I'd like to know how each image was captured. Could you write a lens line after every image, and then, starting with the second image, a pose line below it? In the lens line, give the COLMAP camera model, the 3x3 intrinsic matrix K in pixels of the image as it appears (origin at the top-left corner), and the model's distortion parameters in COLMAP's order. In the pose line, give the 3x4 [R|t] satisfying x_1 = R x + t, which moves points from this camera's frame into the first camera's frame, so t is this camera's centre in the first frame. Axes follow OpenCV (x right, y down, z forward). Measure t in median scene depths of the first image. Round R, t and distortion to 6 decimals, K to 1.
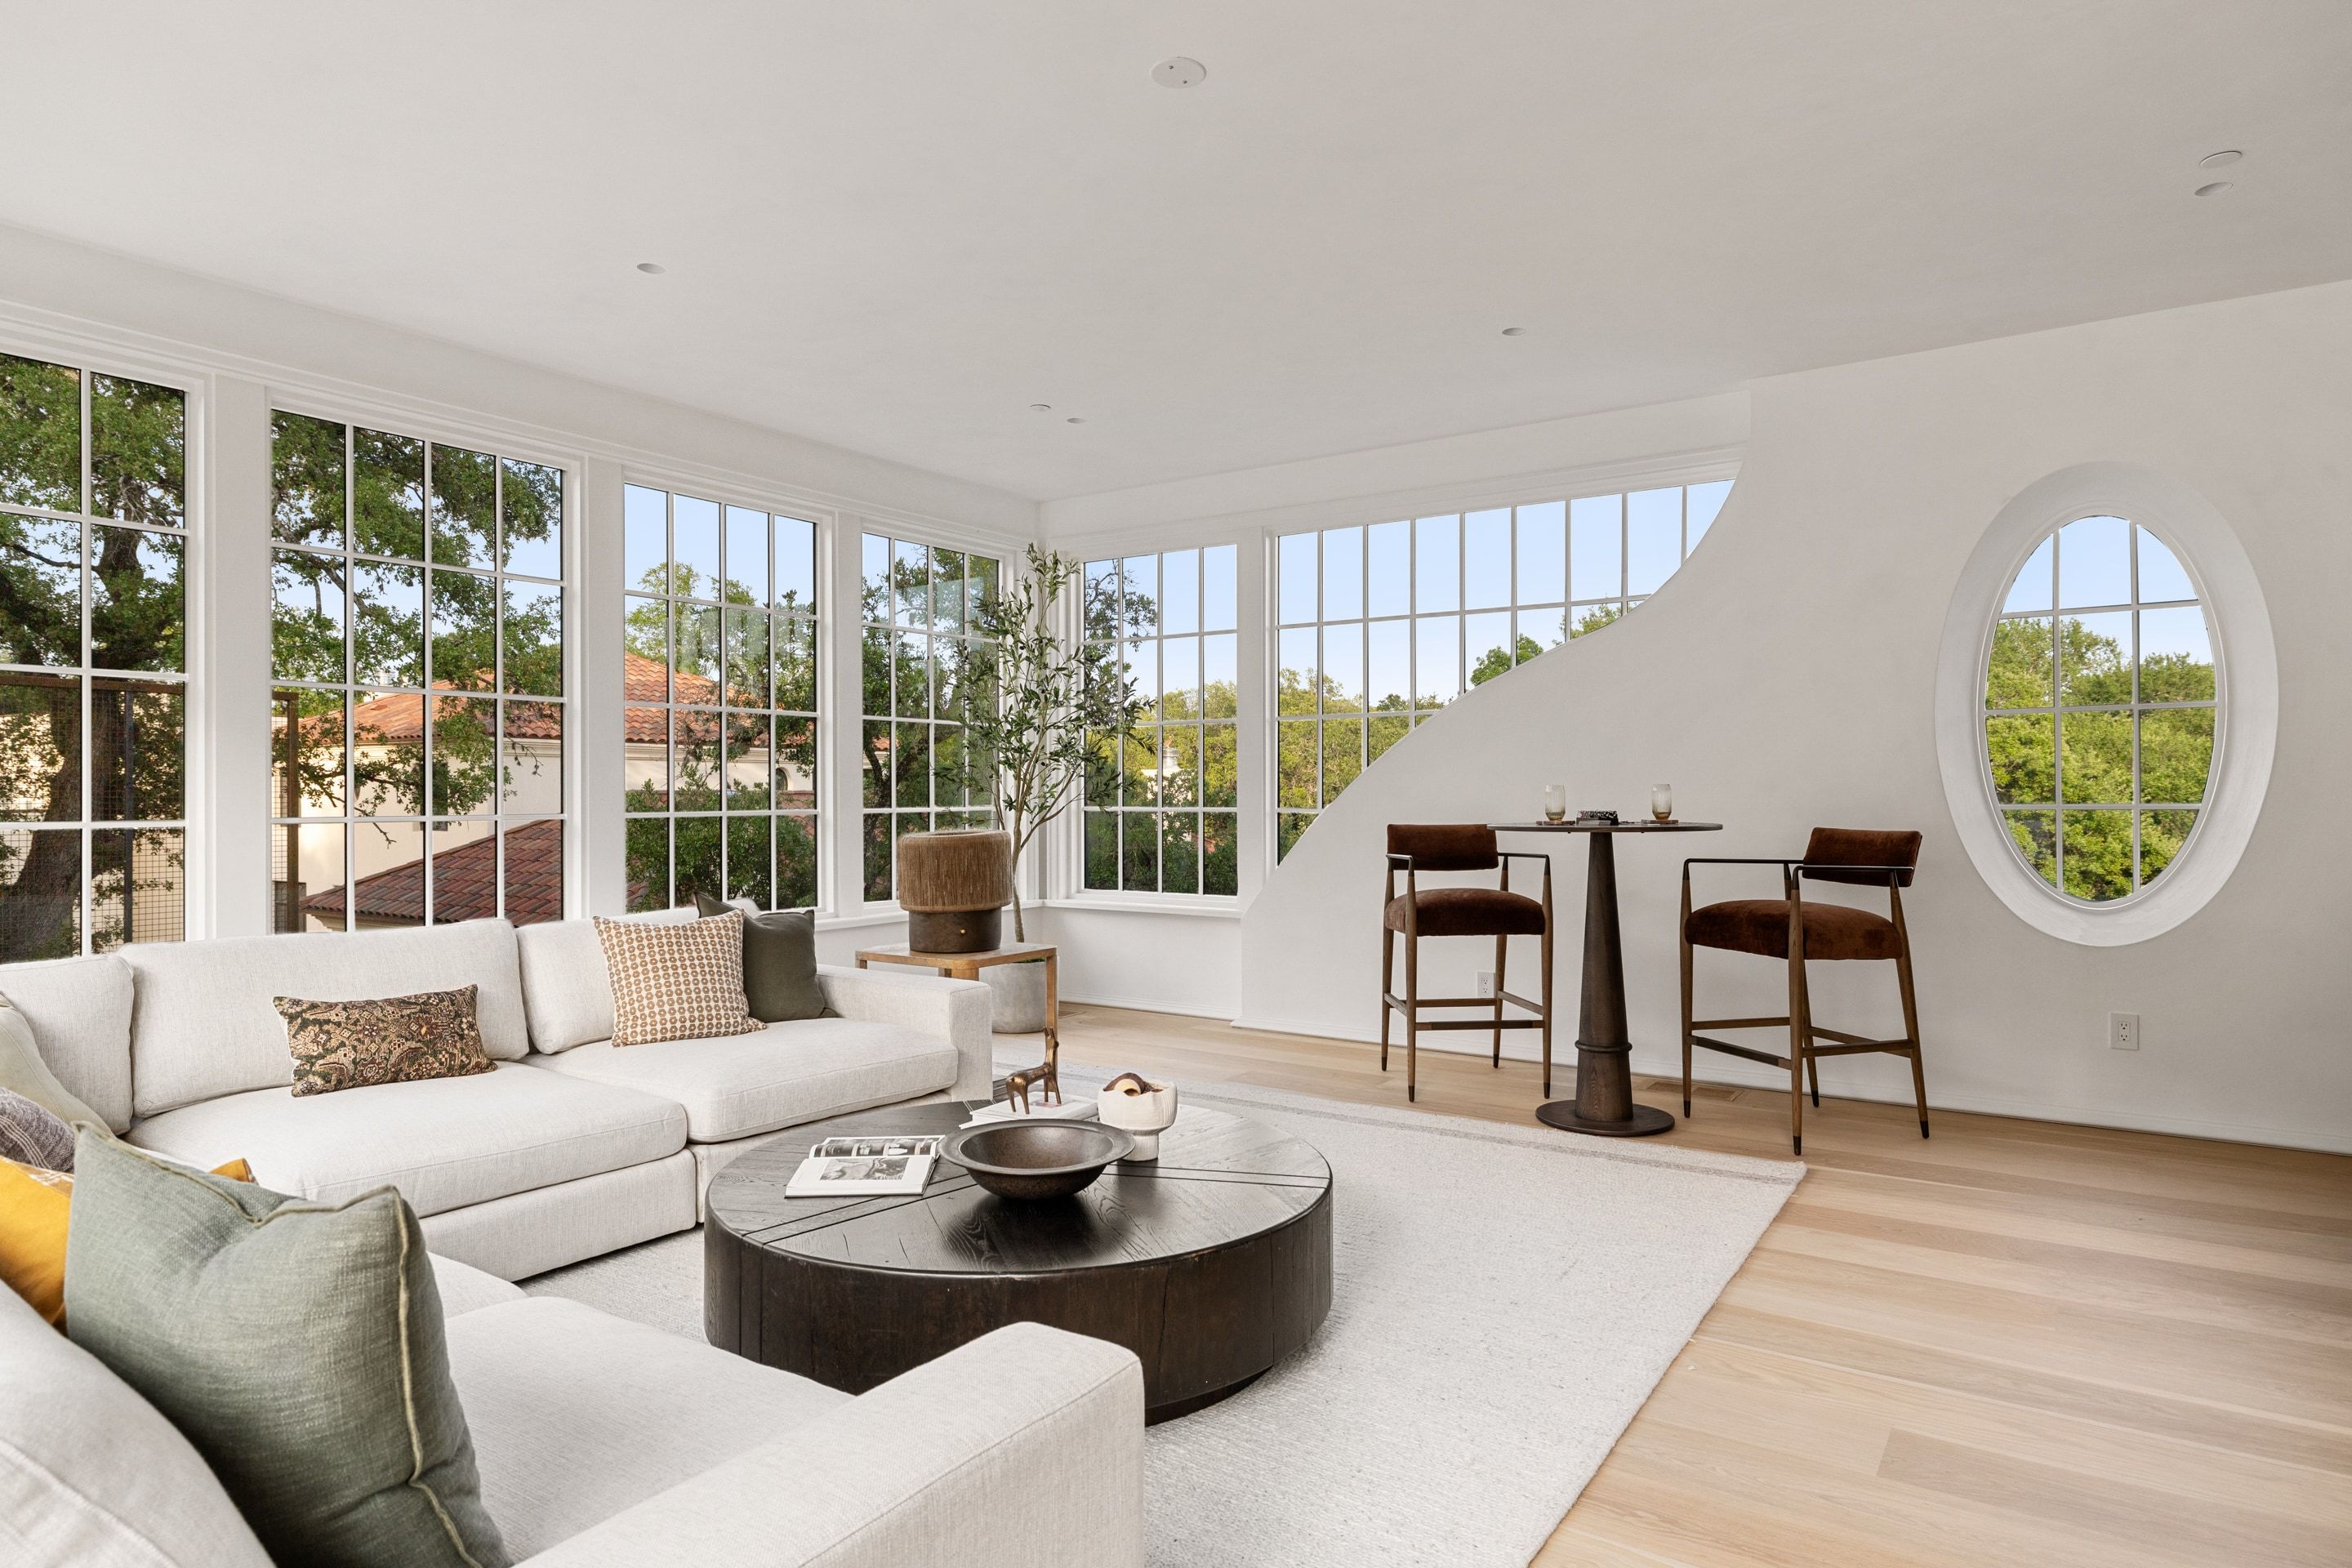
lens RADIAL K [[1353.3, 0, 1176.0], [0, 1353.3, 784.0], [0, 0, 1]] dist [0.000719, -0.002715]
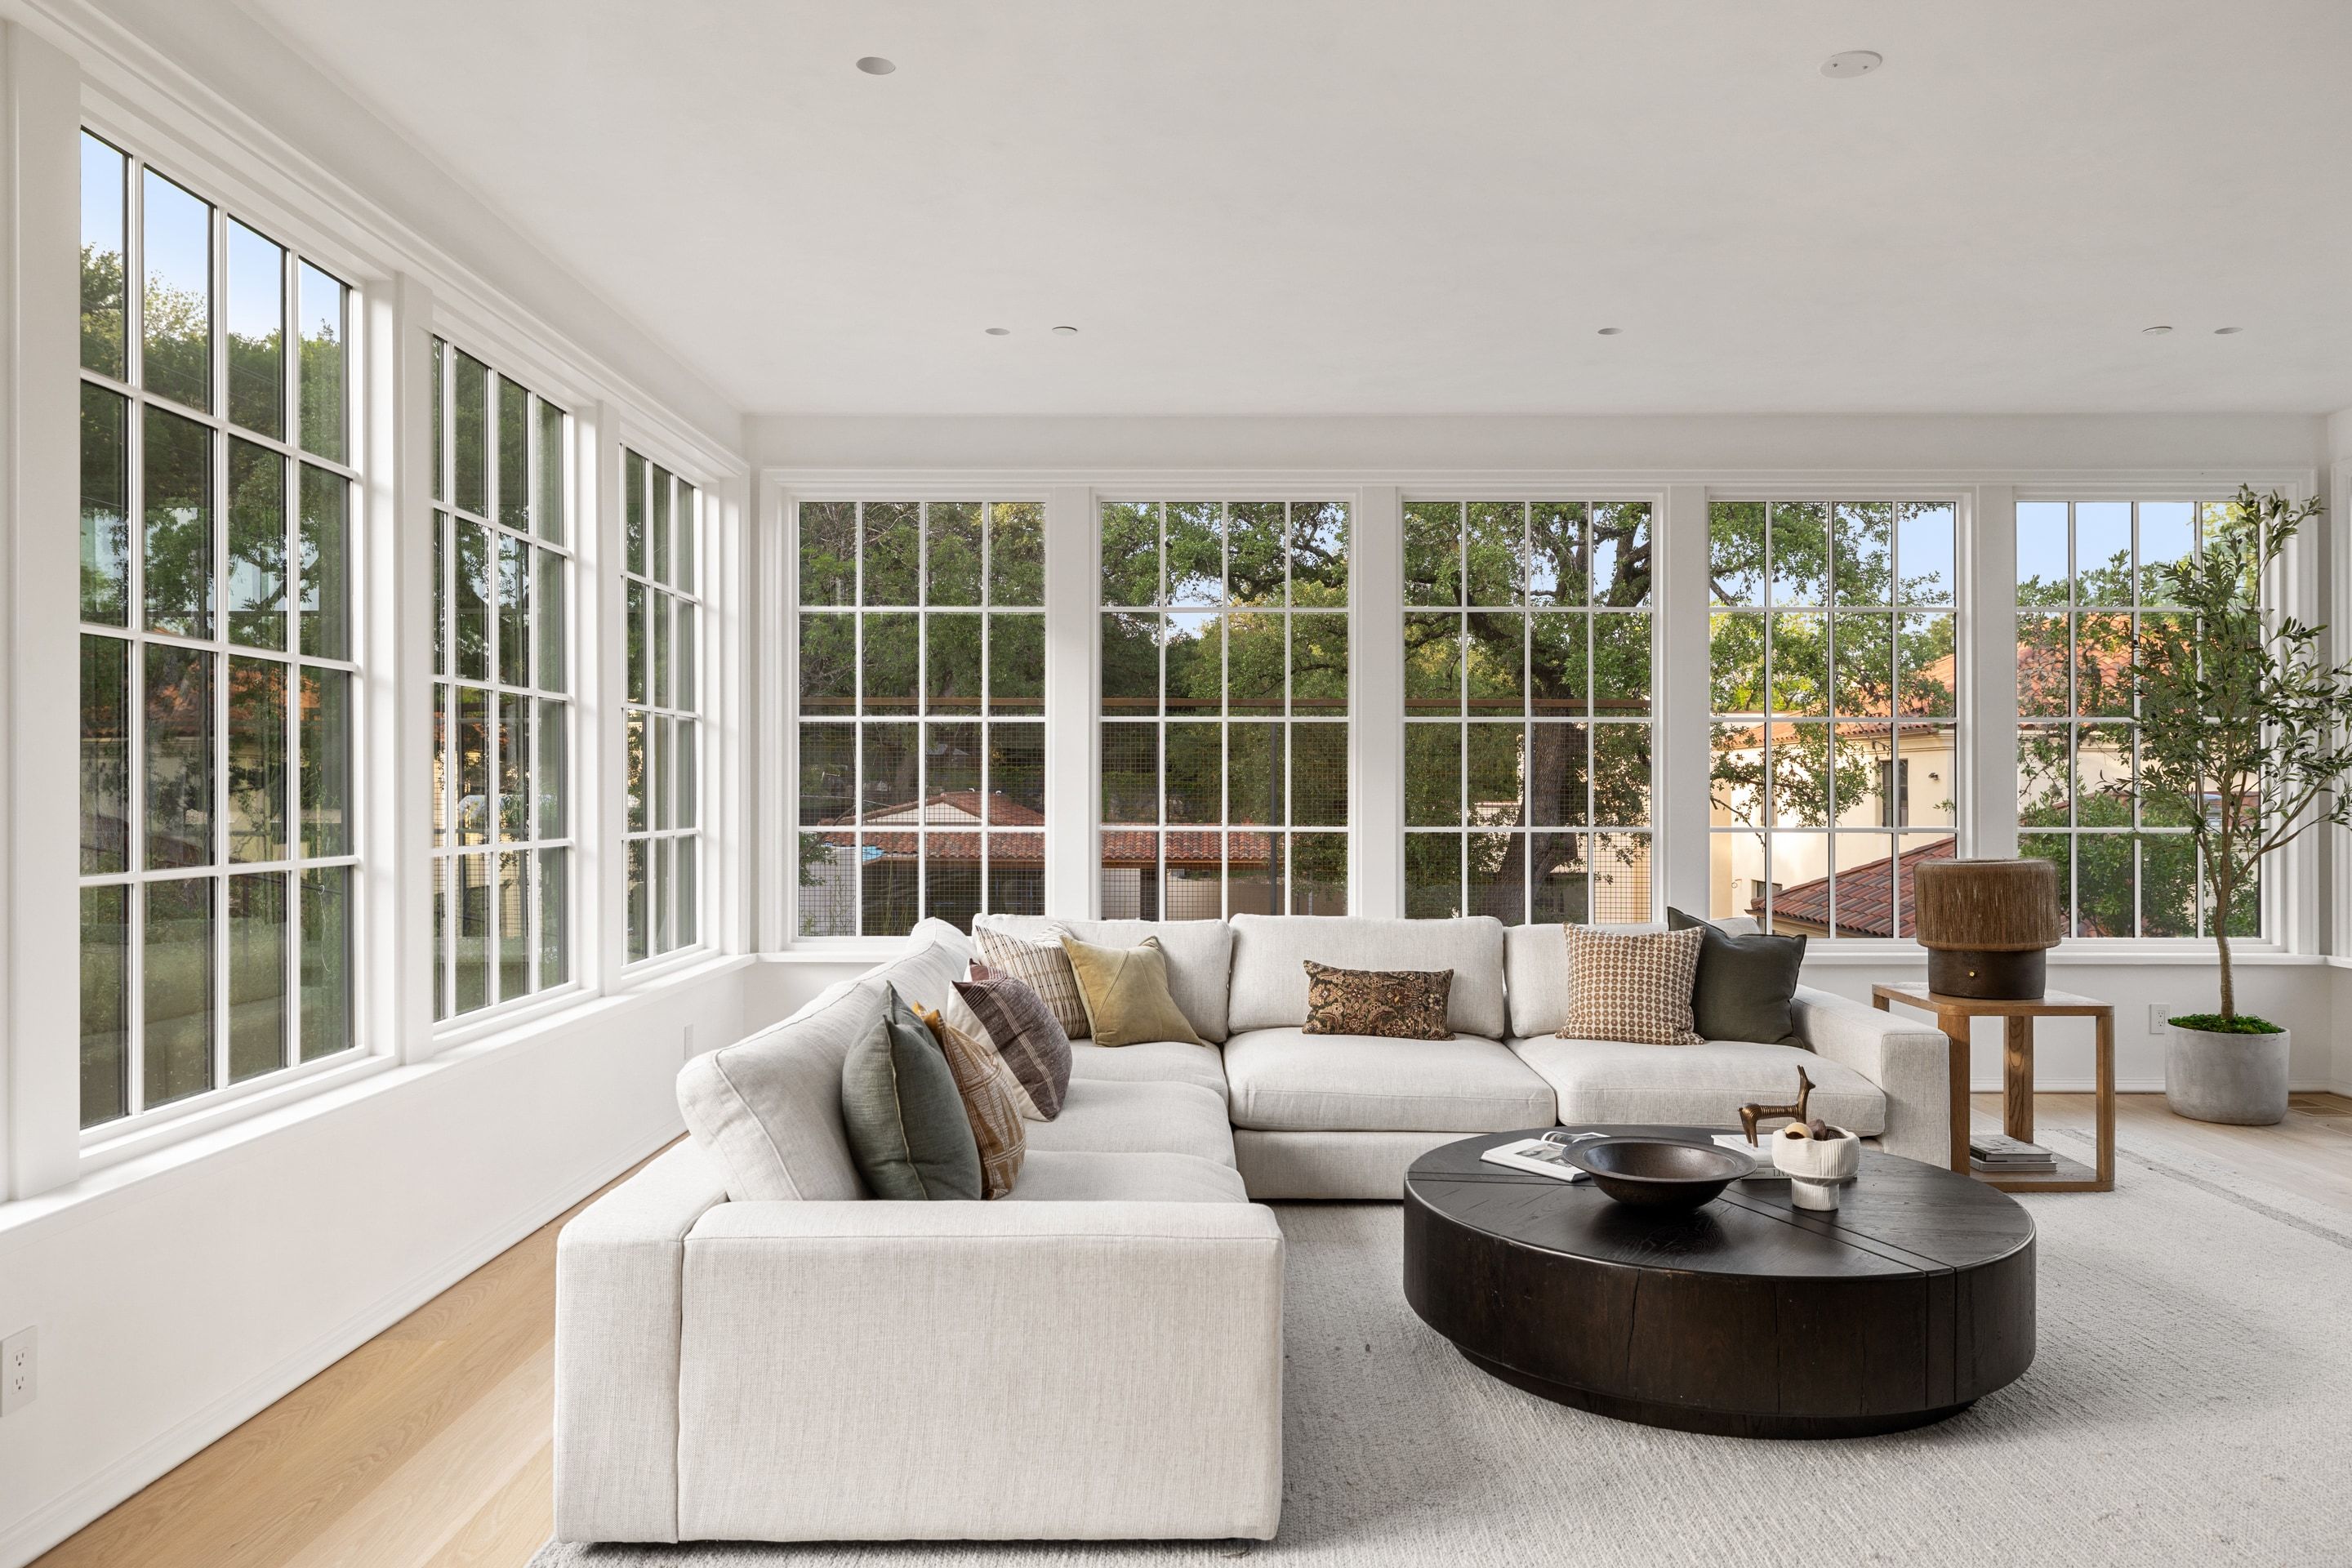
lens RADIAL K [[1618.8, 0, 1176.0], [0, 1618.8, 784.0], [0, 0, 1]] dist [0.002066, -0.000142]
pose [[0.549377, 0.002066, -0.835572, 0.600888], [0.002172, 0.999990, 0.003901, -0.026442], [0.835572, -0.003958, 0.549367, -0.008680]]
